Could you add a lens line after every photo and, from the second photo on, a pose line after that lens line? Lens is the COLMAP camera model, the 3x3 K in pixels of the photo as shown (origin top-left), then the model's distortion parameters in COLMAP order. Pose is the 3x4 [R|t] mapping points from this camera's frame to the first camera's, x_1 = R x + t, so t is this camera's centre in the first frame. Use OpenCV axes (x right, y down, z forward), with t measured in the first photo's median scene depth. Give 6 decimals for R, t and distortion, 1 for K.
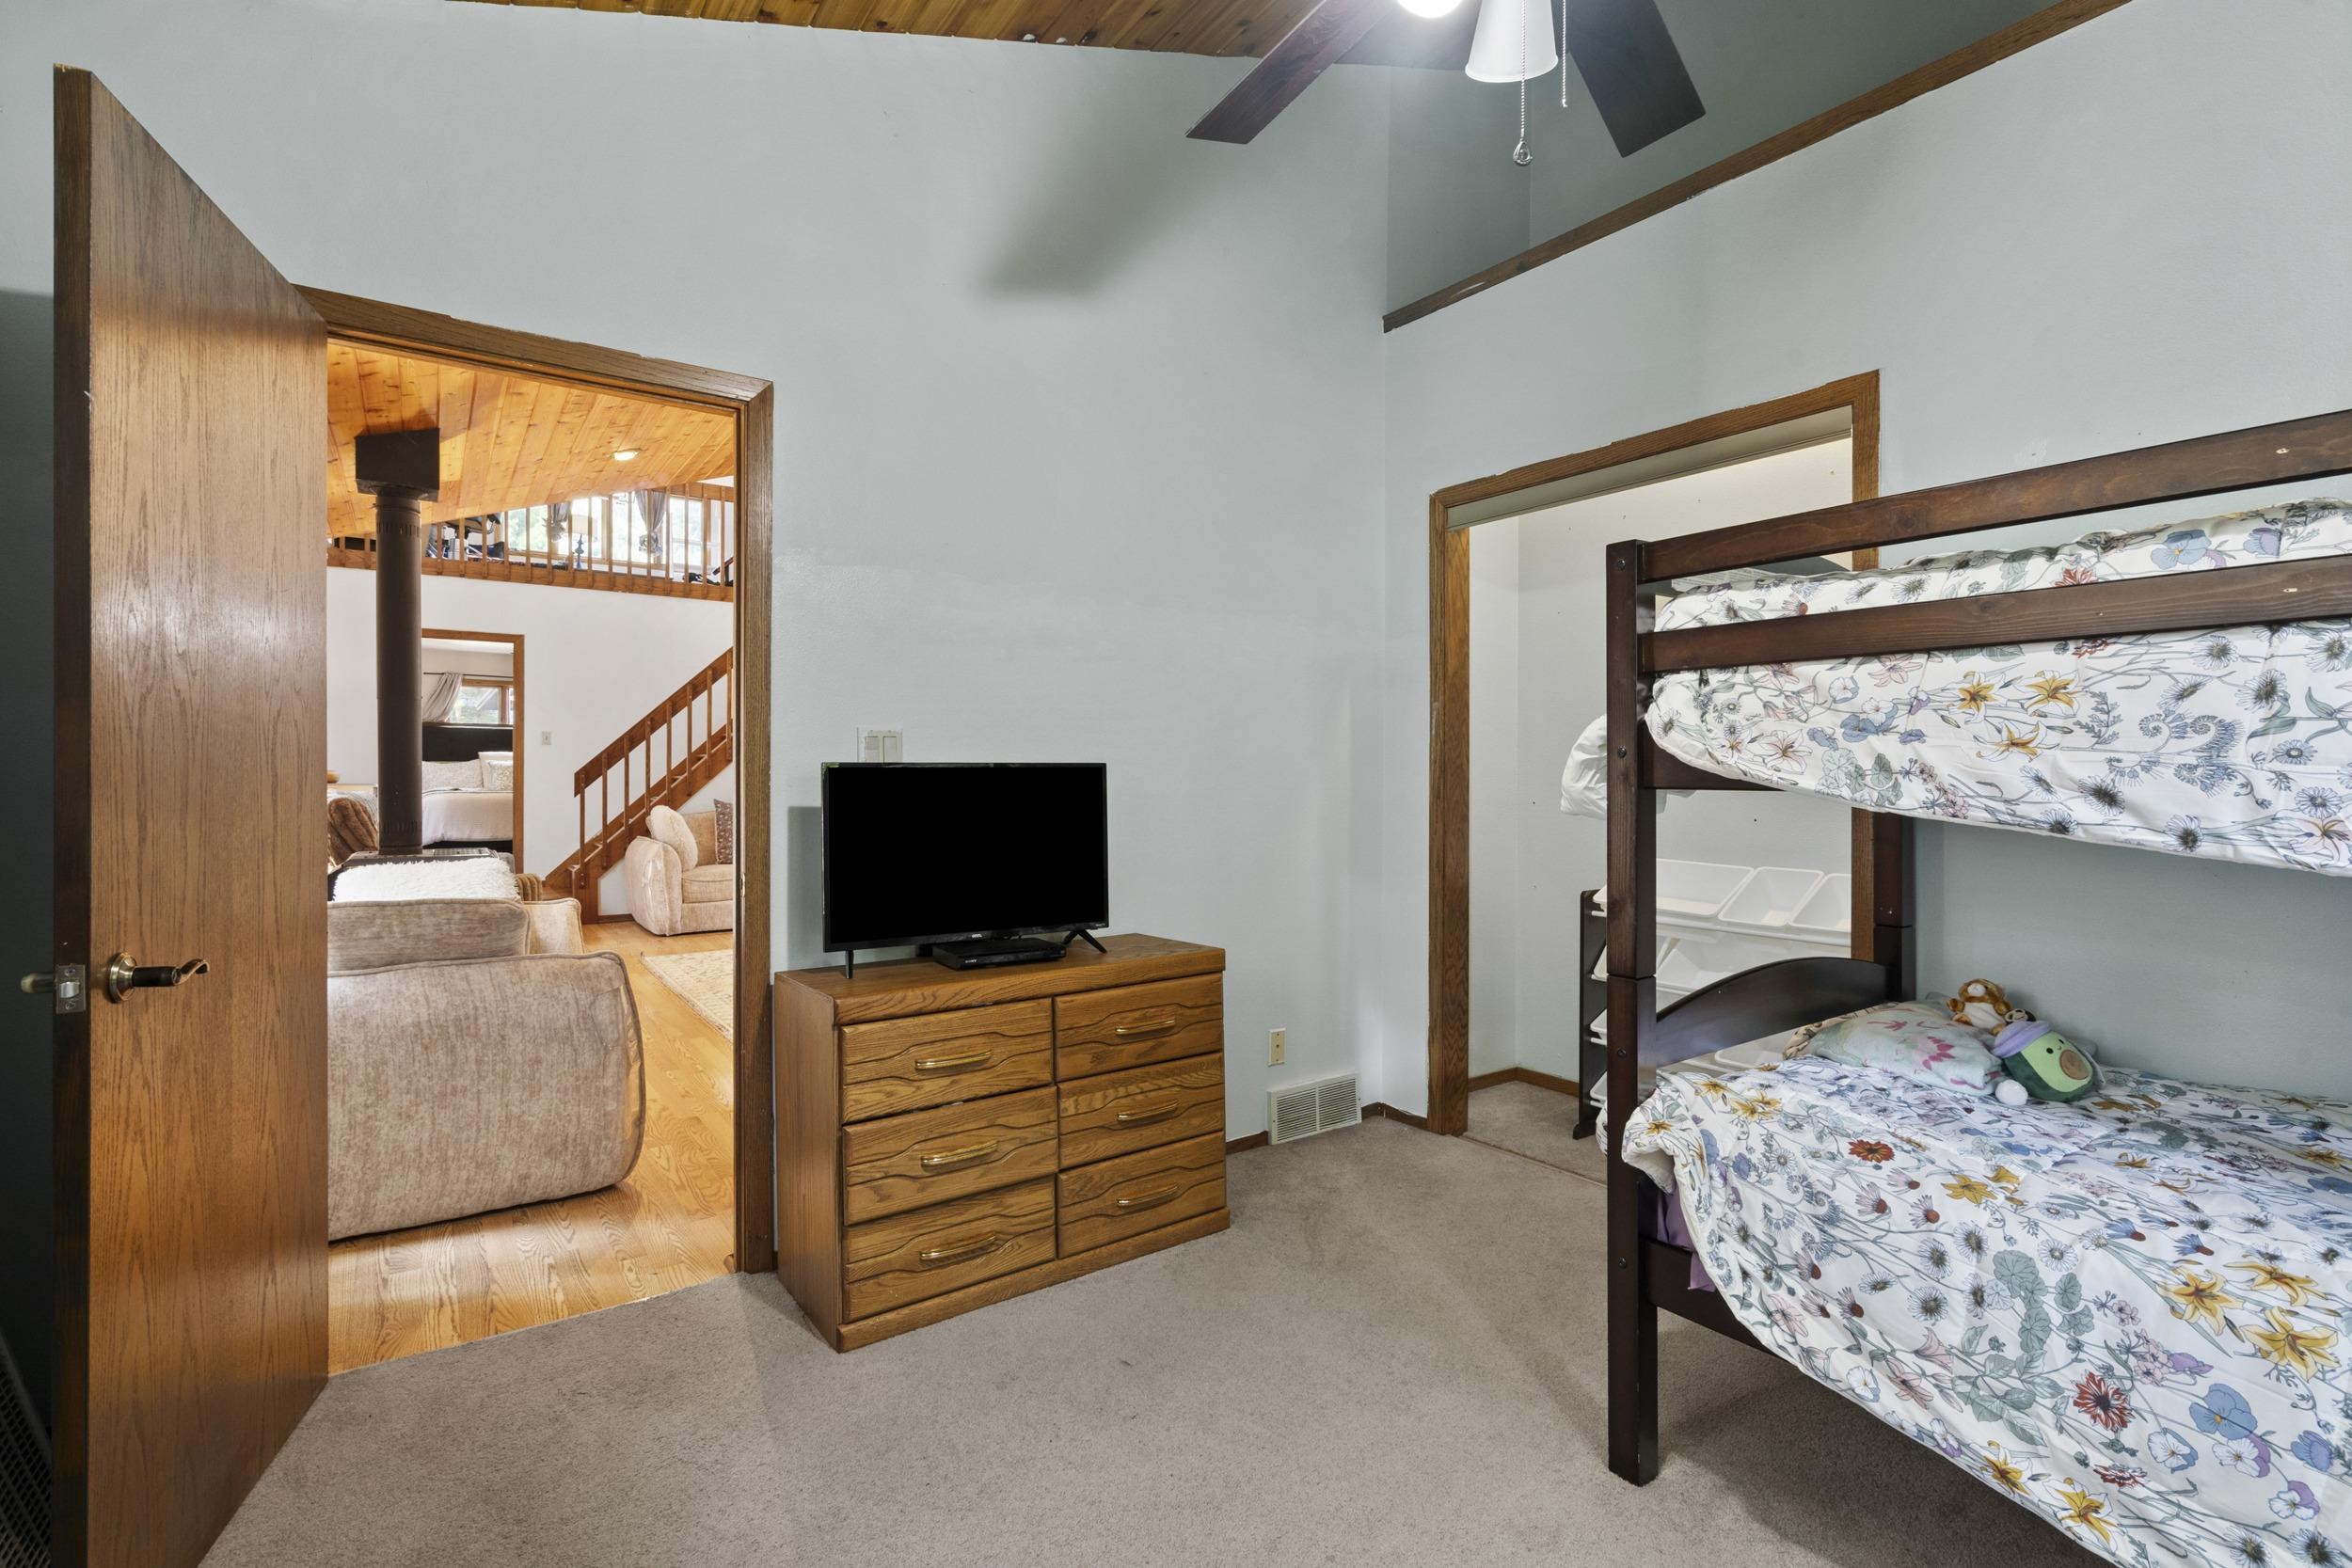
lens RADIAL K [[1082.5, 0, 1190.1], [0, 1082.5, 775.7], [0, 0, 1]] dist [-0.006118, 0.000348]
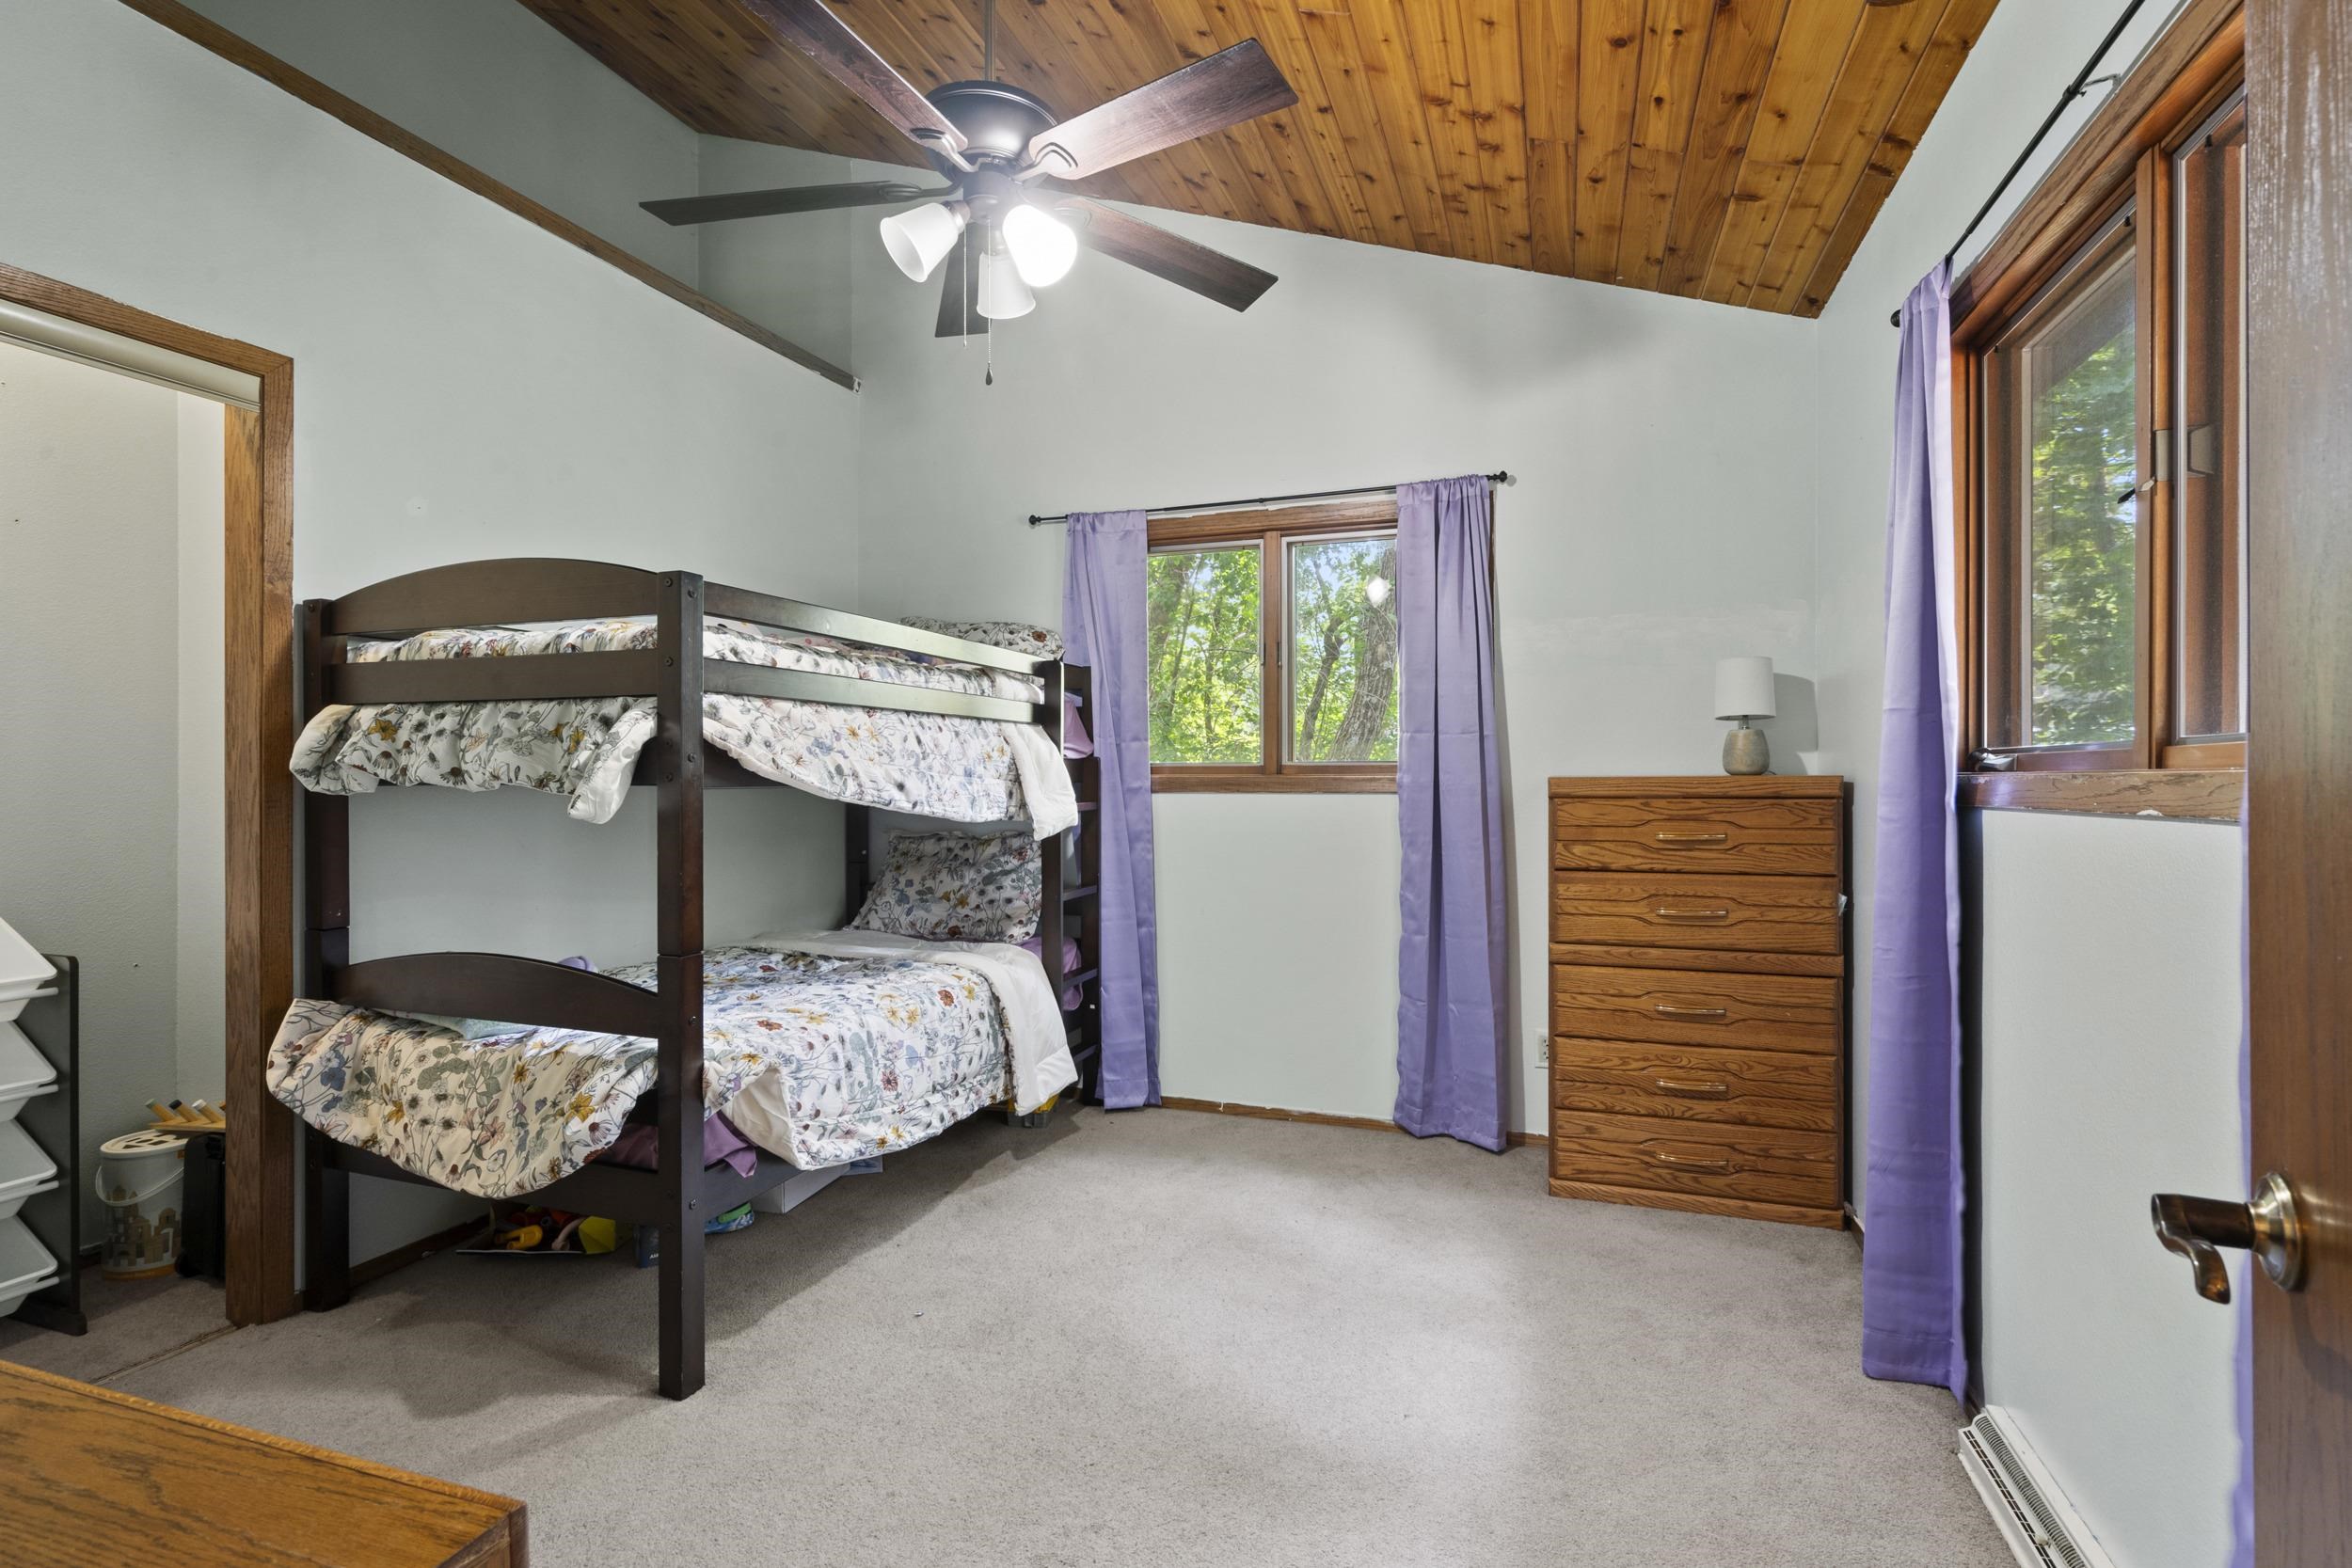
lens RADIAL K [[1082.5, 0, 1190.1], [0, 1082.5, 775.7], [0, 0, 1]] dist [-0.006118, 0.000348]
pose [[-0.585338, 0.001920, 0.810787, -1.029747], [0.003733, 0.999993, 0.000327, -0.000931], [-0.810781, 0.003218, -0.585341, 1.535914]]
